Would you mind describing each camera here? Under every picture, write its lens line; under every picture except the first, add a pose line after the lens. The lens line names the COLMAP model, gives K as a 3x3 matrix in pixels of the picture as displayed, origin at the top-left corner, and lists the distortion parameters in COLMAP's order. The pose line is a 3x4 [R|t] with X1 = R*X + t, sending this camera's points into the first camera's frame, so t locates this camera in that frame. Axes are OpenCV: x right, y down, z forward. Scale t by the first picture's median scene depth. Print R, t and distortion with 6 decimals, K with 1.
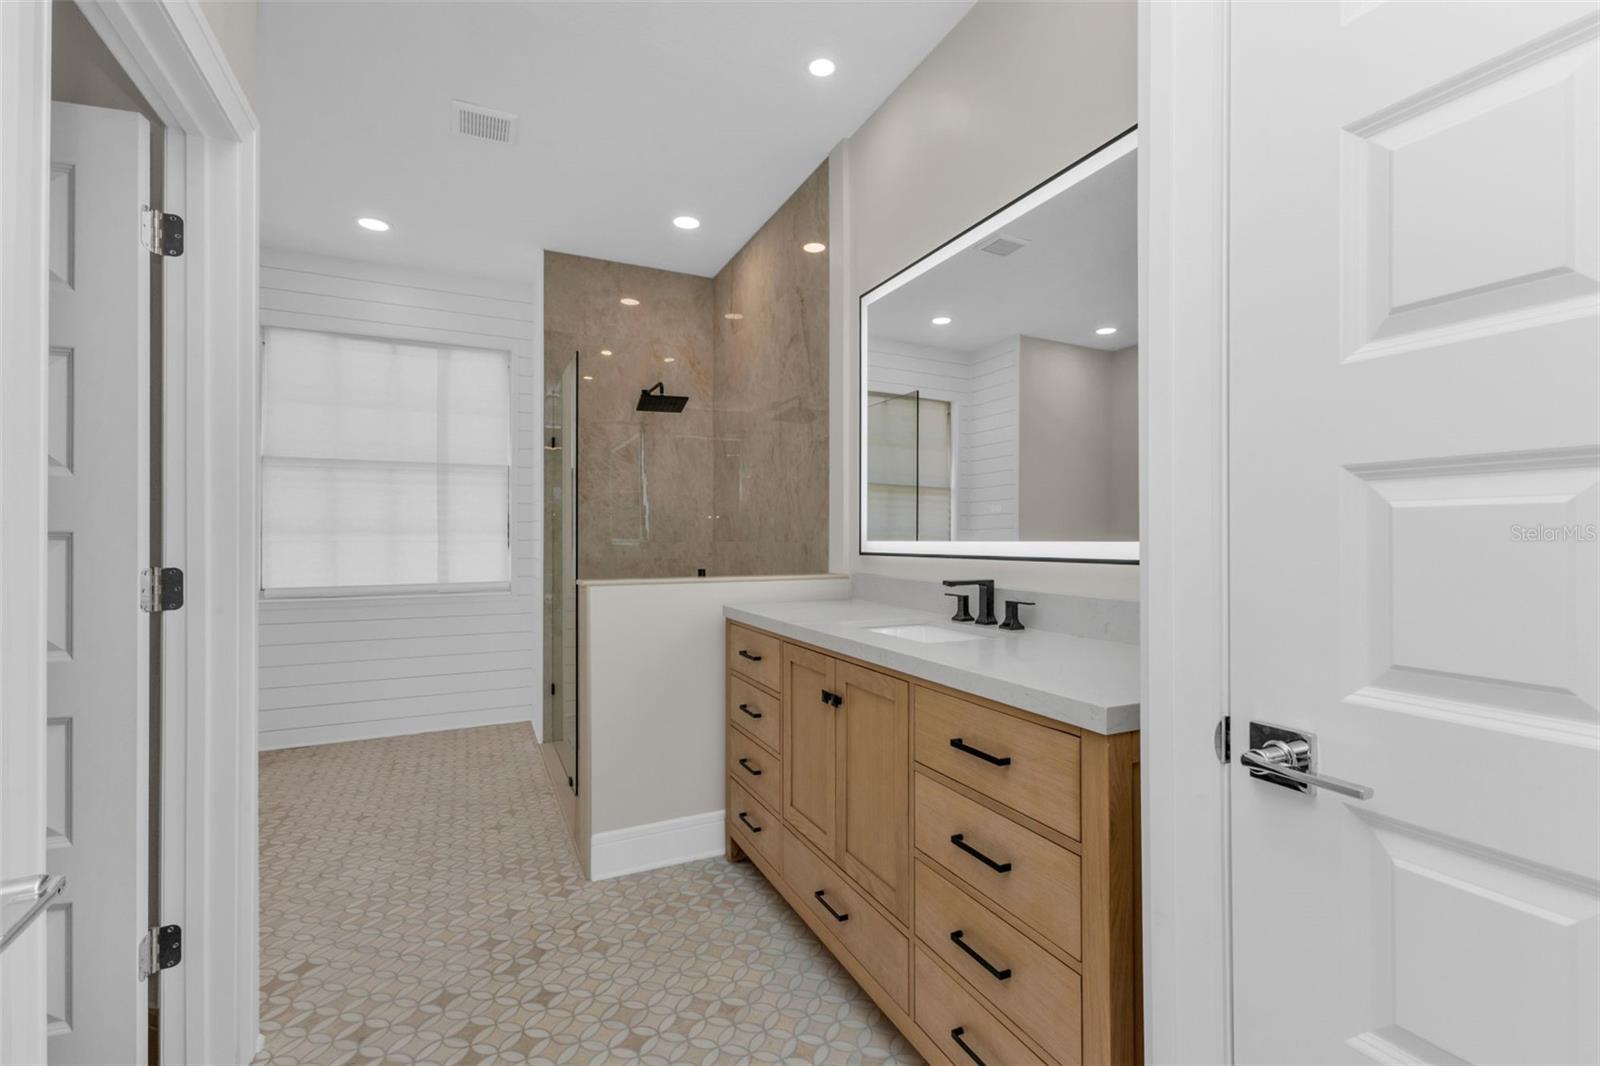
lens RADIAL K [[696.6, 0, 802.4], [0, 696.6, 533.4], [0, 0, 1]] dist [0.005202, 0.000292]
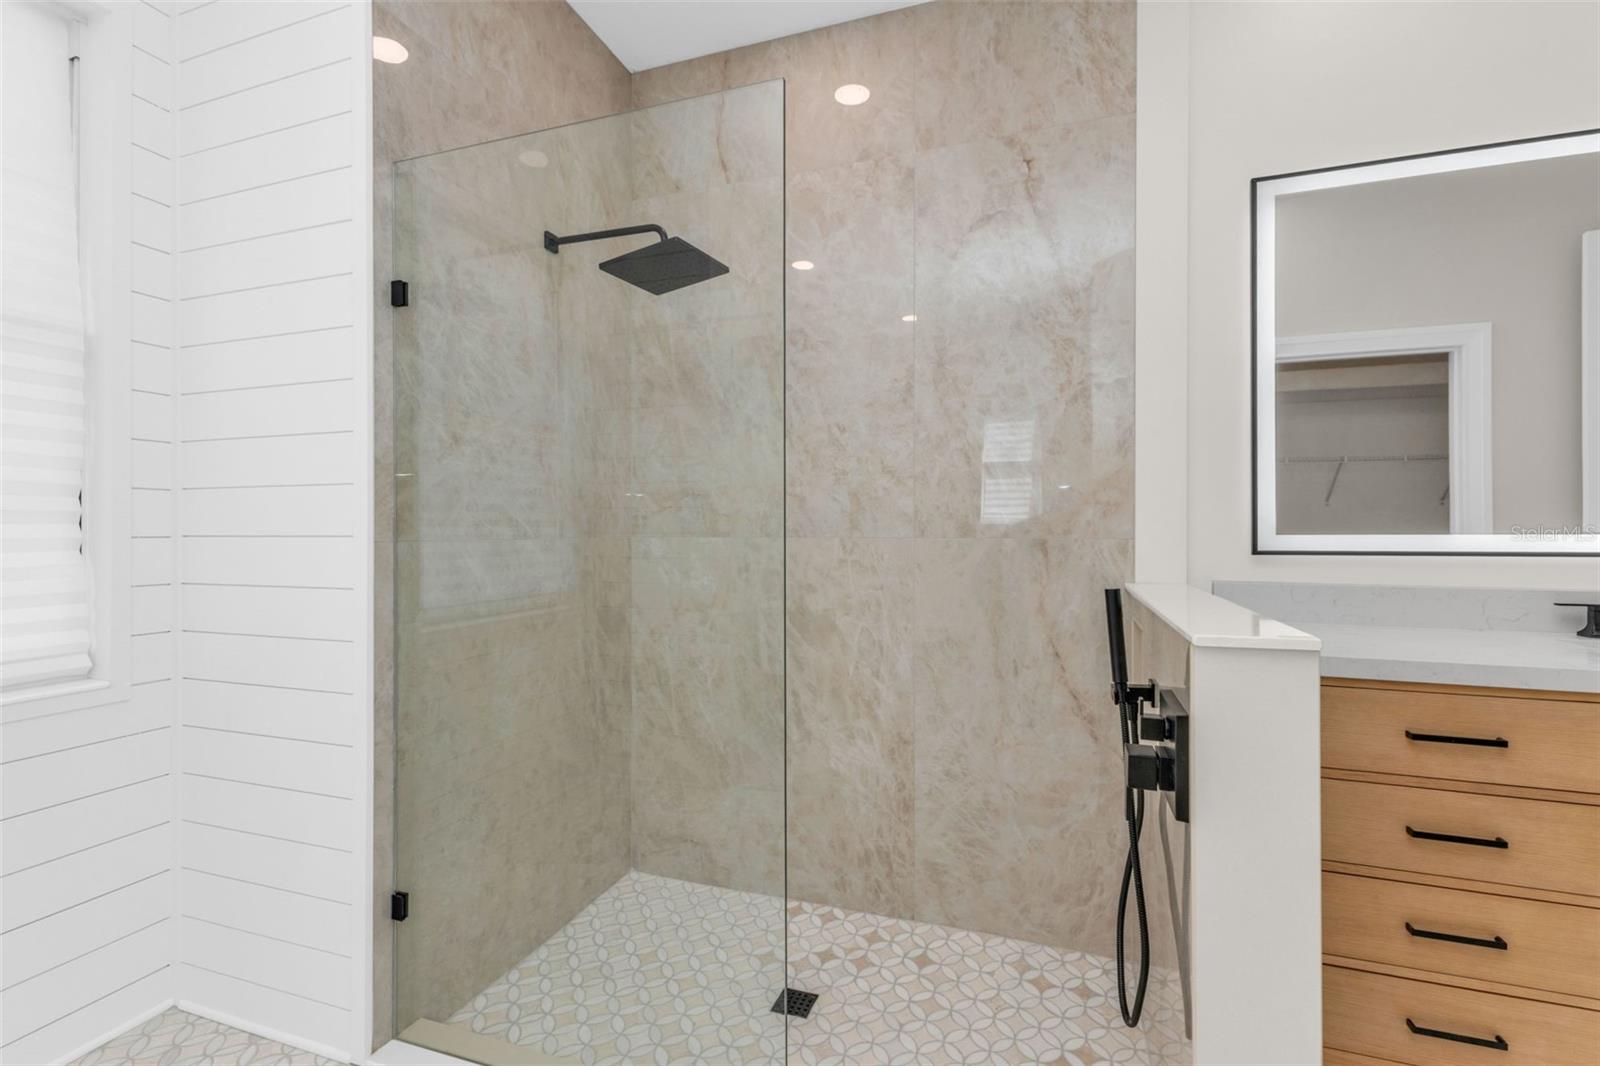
lens RADIAL K [[696.6, 0, 803.6], [0, 696.6, 533.4], [0, 0, 1]] dist [0.005202, 0.000292]
pose [[0.703575, -0.001882, 0.710619, -0.615847], [-0.003331, 0.999977, 0.005947, 0.006535], [-0.710614, -0.006552, 0.703552, 0.705187]]
